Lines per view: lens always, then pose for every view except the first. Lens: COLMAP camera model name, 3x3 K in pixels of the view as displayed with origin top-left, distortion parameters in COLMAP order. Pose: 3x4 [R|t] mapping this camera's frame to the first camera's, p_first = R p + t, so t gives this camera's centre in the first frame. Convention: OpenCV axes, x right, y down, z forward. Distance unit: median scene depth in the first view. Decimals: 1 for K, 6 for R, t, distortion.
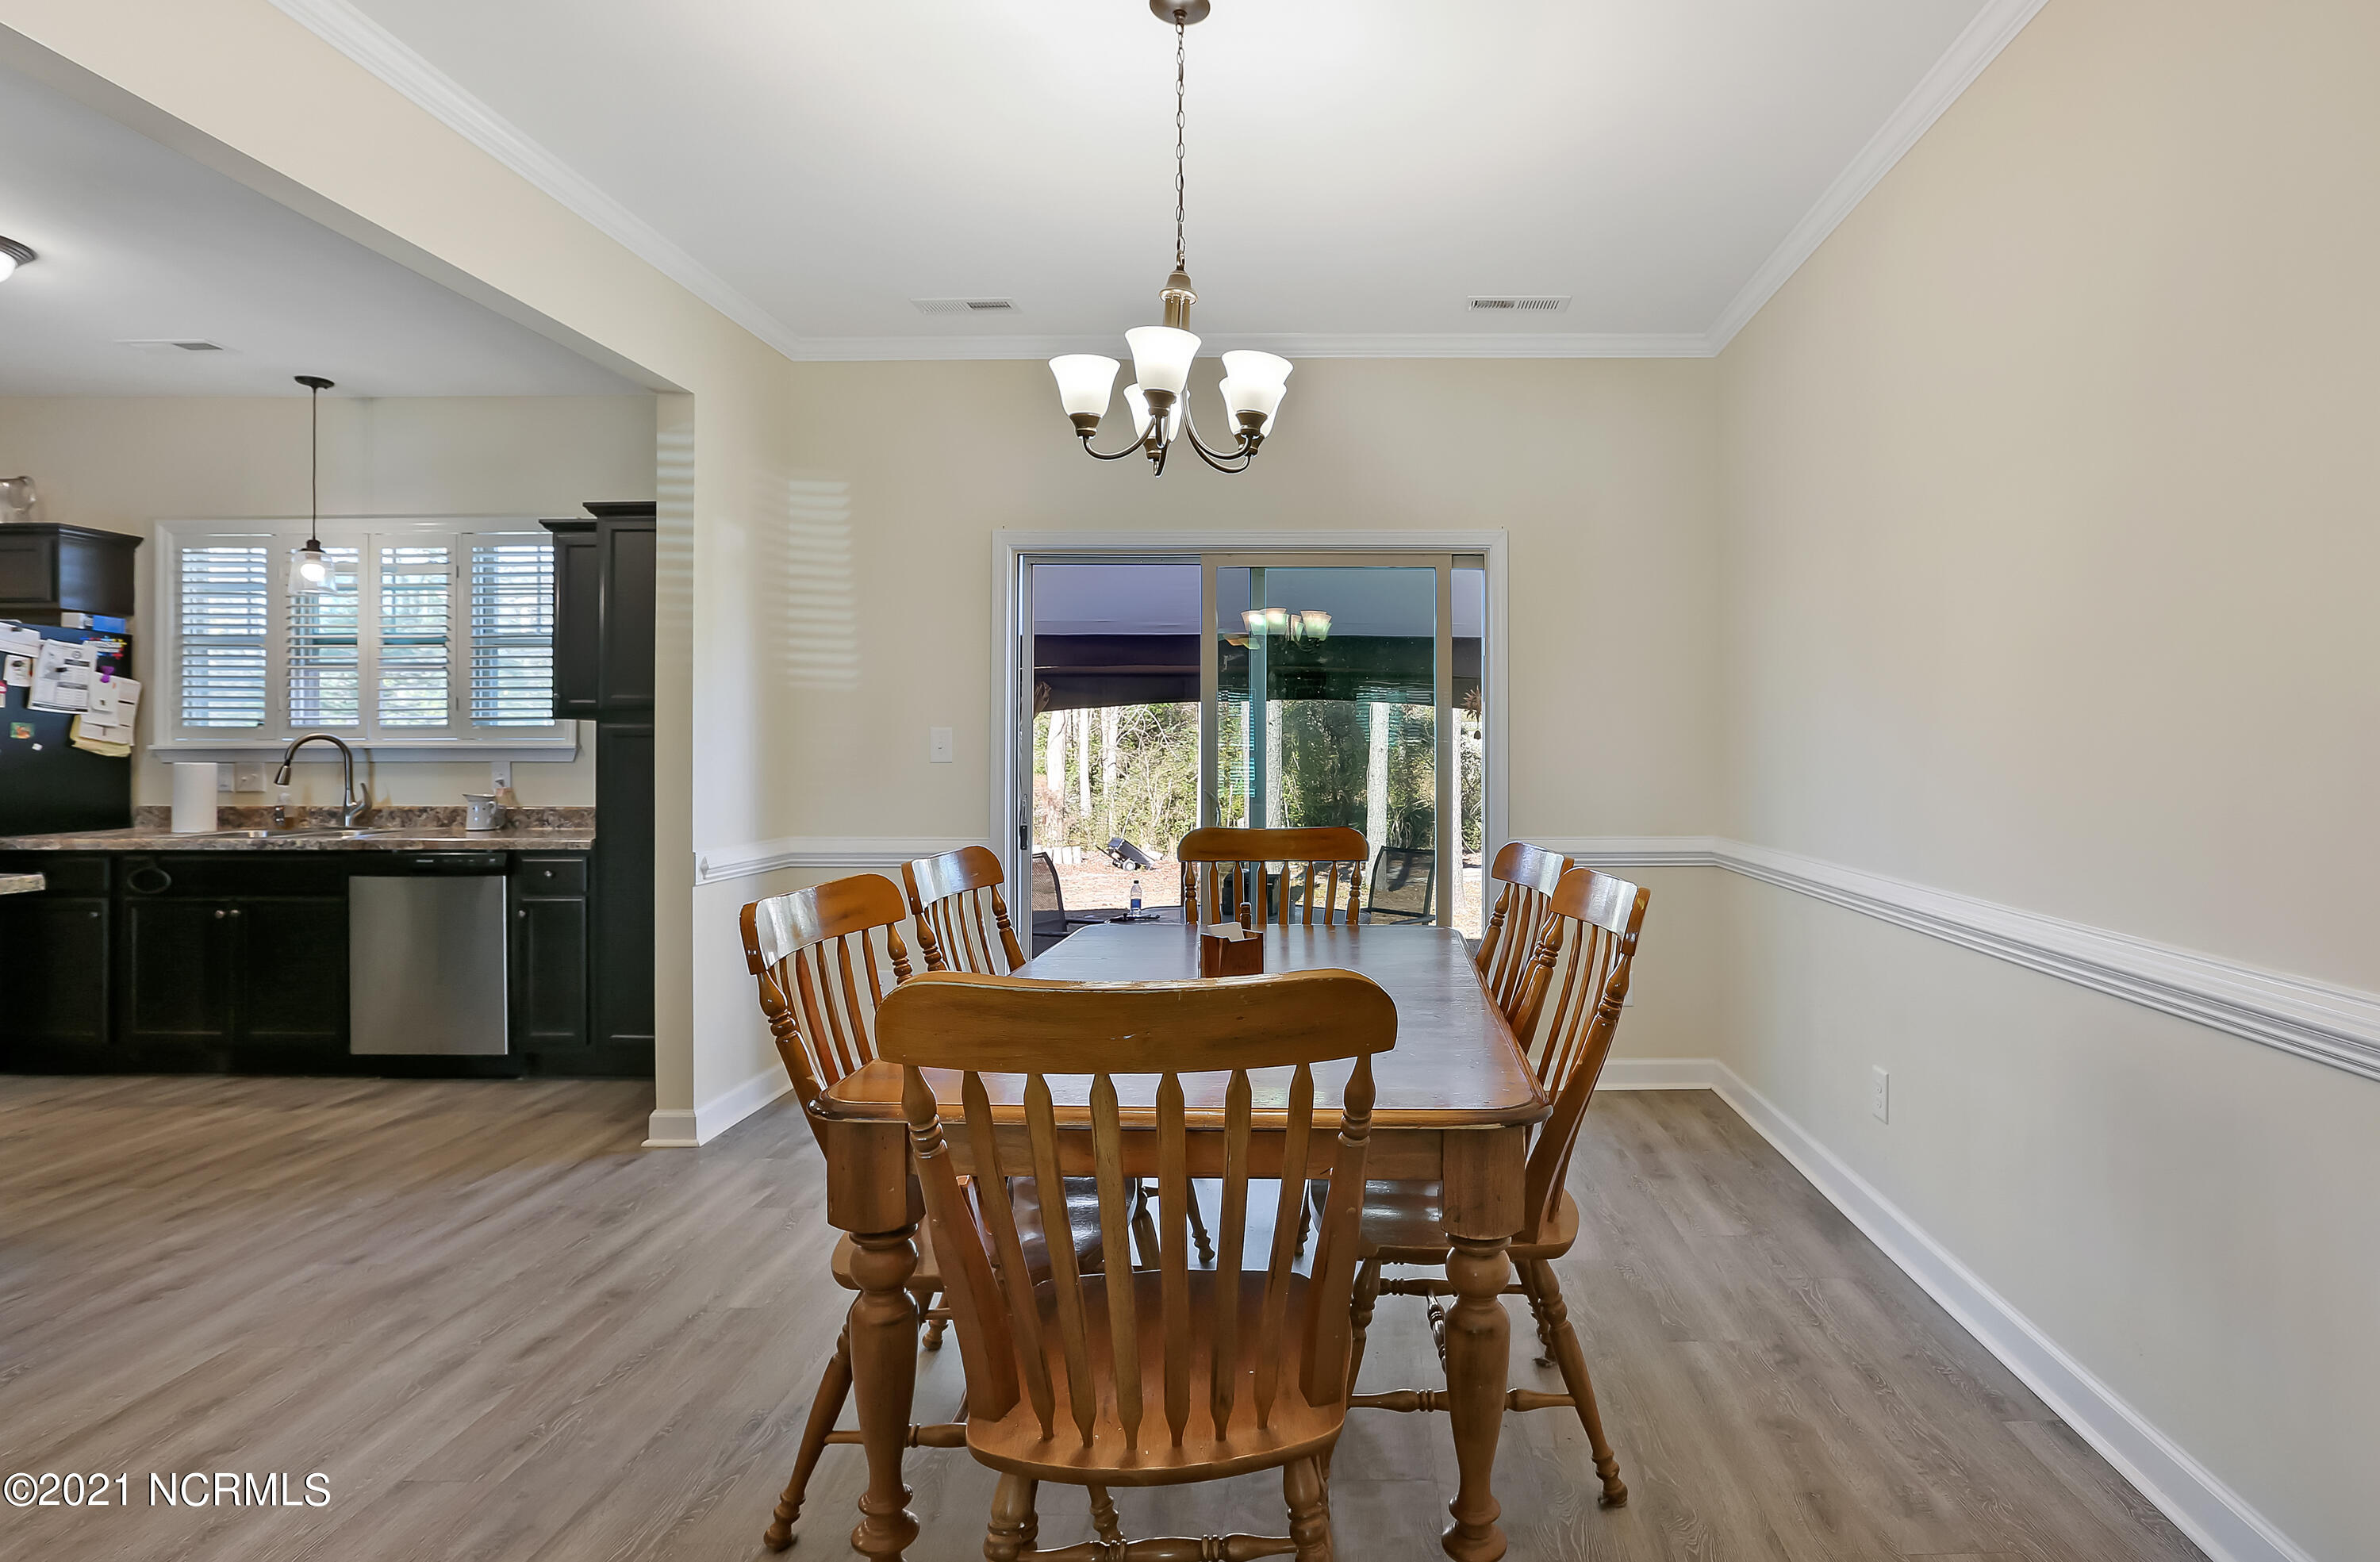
lens RADIAL K [[1203.4, 0, 1300.9], [0, 1203.4, 754.3], [0, 0, 1]] dist [-0.009905, 0.003822]
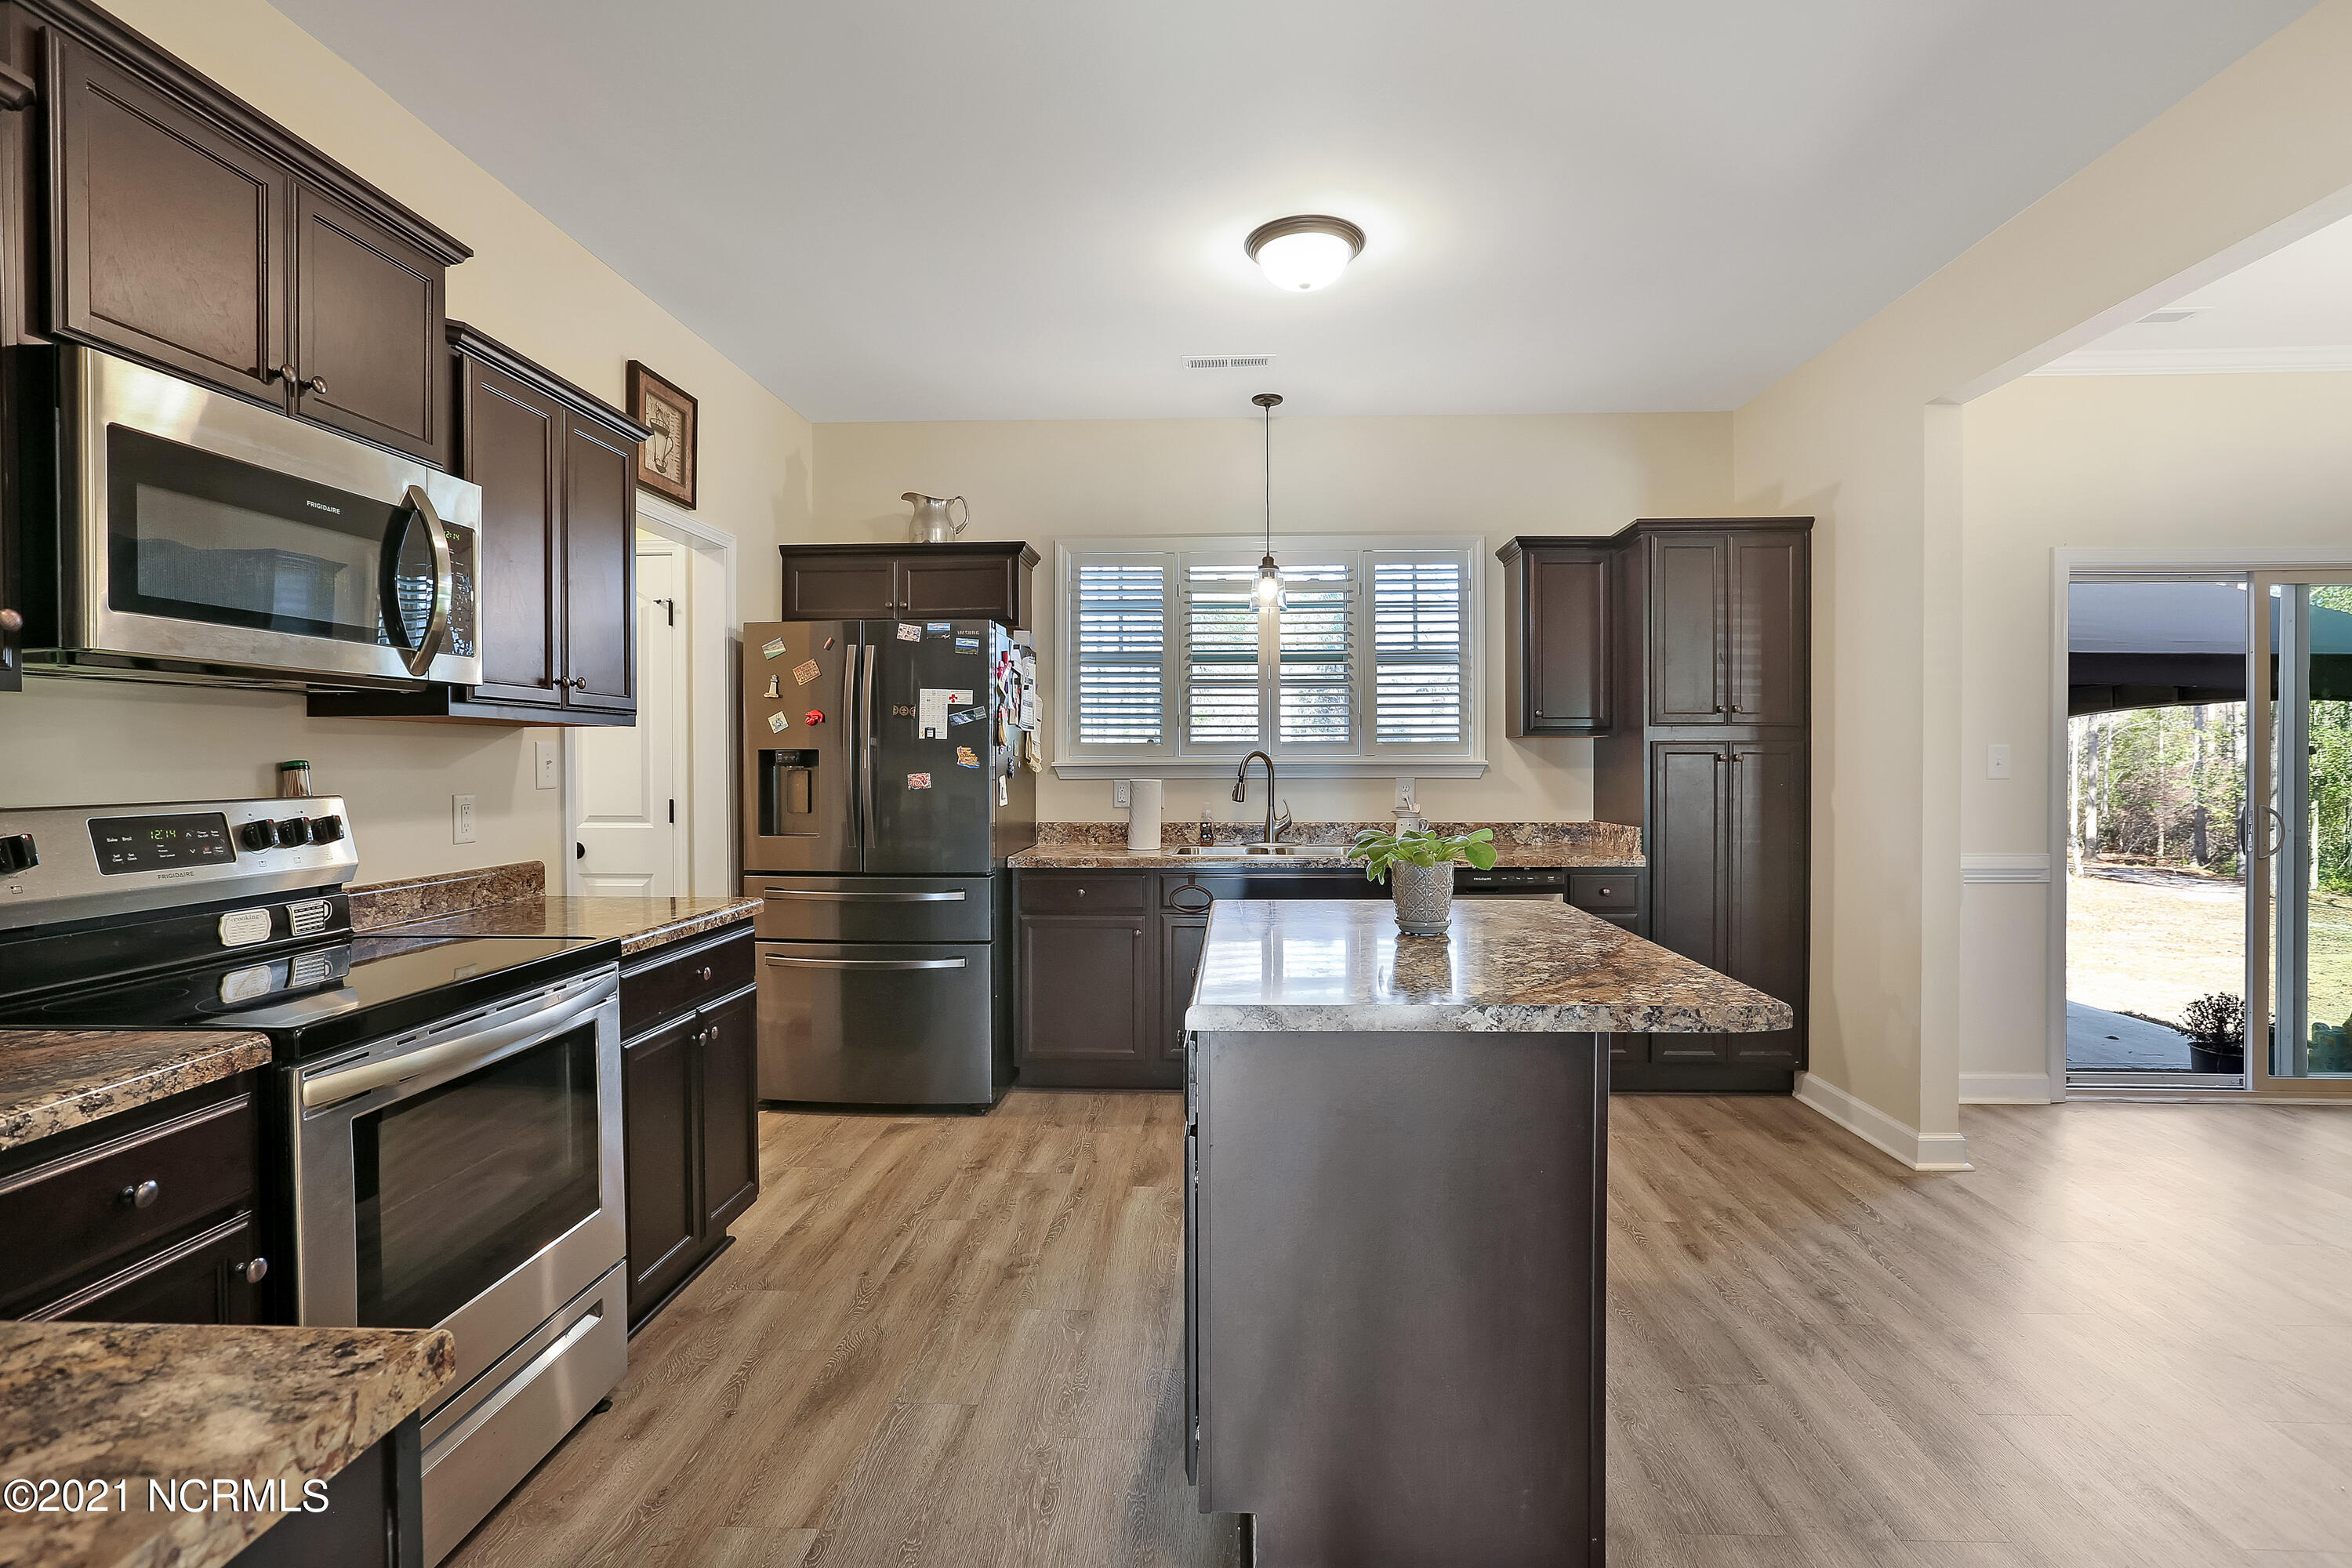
lens RADIAL K [[1093.4, 0, 1202.1], [0, 1093.4, 762.0], [0, 0, 1]] dist [-0.041394, 0.016984]
pose [[0.999991, -0.003028, -0.002902, -0.851501], [0.003024, 0.999994, -0.001429, -0.006310], [0.002907, 0.001420, 0.999995, 0.082011]]
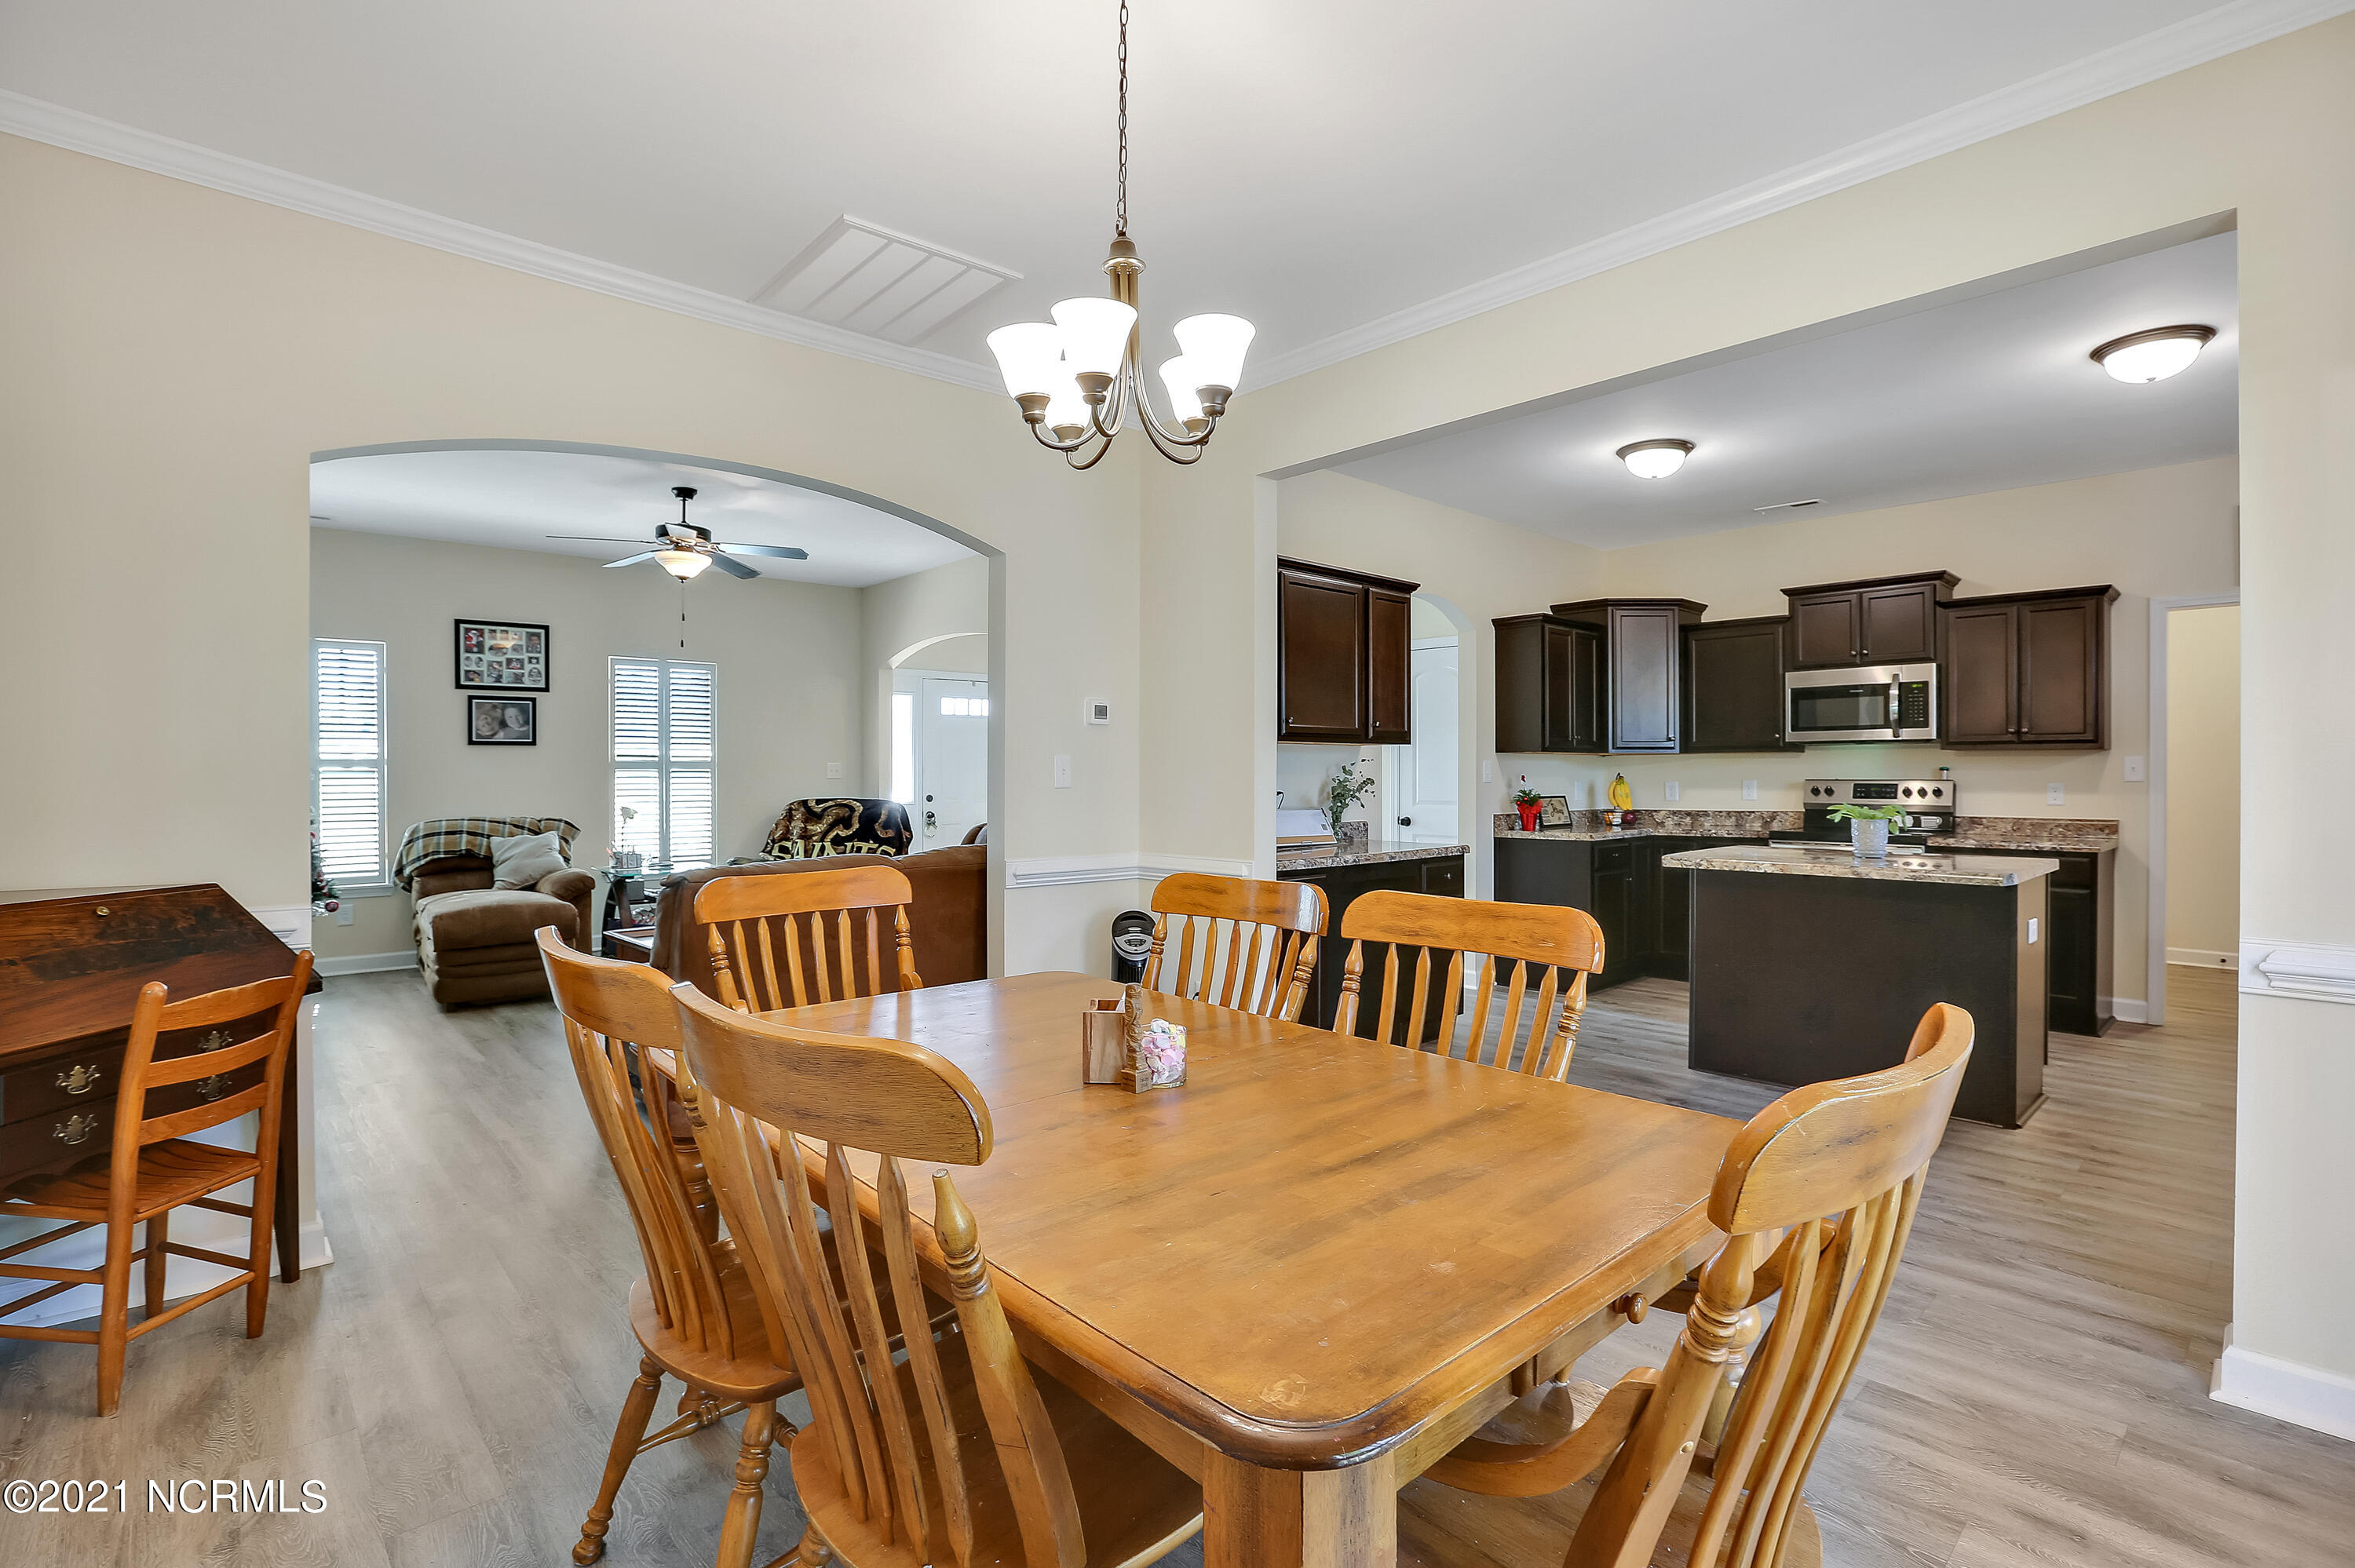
lens RADIAL K [[1094.6, 0, 1190.9], [0, 1094.6, 786.1], [0, 0, 1]] dist [-0.041394, 0.016984]
pose [[-0.711978, 0.007675, -0.702160, 0.210947], [-0.002570, 0.999905, 0.013535, -0.001528], [0.702197, 0.011441, -0.711890, 0.763673]]
